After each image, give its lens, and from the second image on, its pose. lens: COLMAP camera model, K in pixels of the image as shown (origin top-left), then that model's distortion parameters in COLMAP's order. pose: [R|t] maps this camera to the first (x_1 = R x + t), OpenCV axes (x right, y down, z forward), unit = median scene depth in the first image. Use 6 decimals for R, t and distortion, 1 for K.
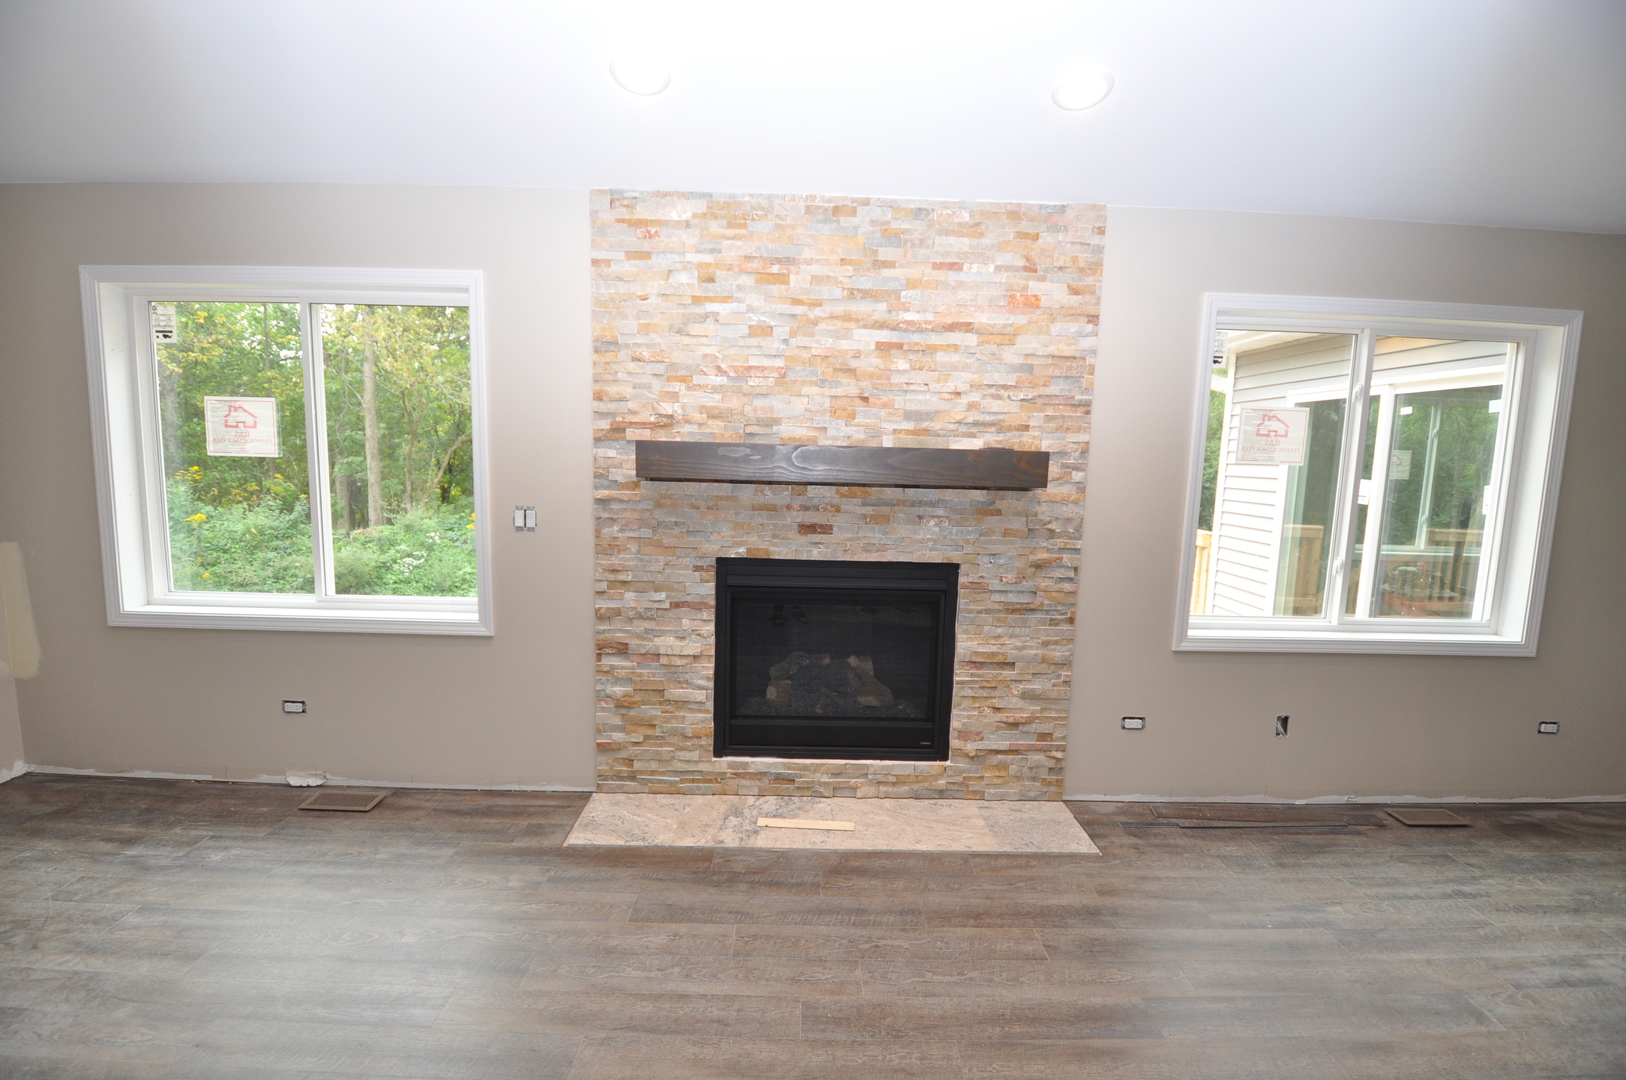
lens RADIAL K [[703.6, 0, 810.9], [0, 703.6, 534.7], [0, 0, 1]] dist [-0.009683, -0.005333]
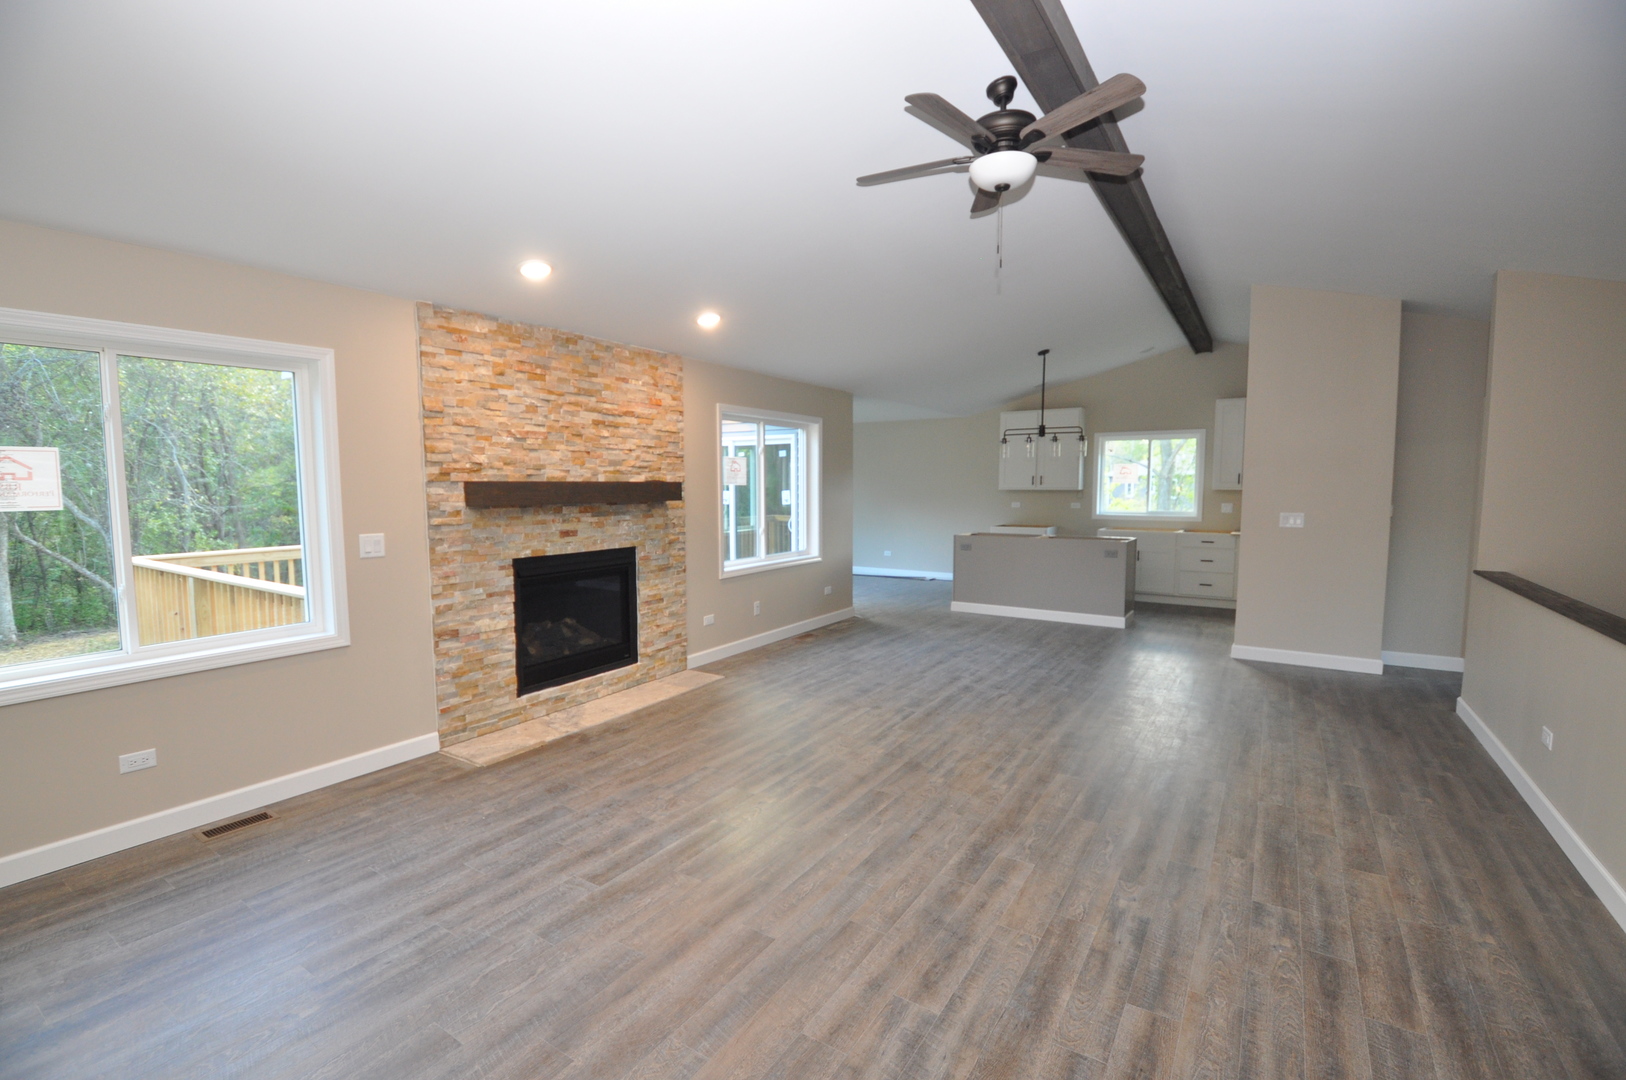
lens RADIAL K [[703.6, 0, 811.5], [0, 703.6, 532.8], [0, 0, 1]] dist [-0.009683, -0.005333]
pose [[0.554882, -0.085394, 0.827535, -1.016828], [0.115157, 0.993026, 0.025255, 0.013533], [-0.823920, 0.081283, 0.560846, -0.354761]]
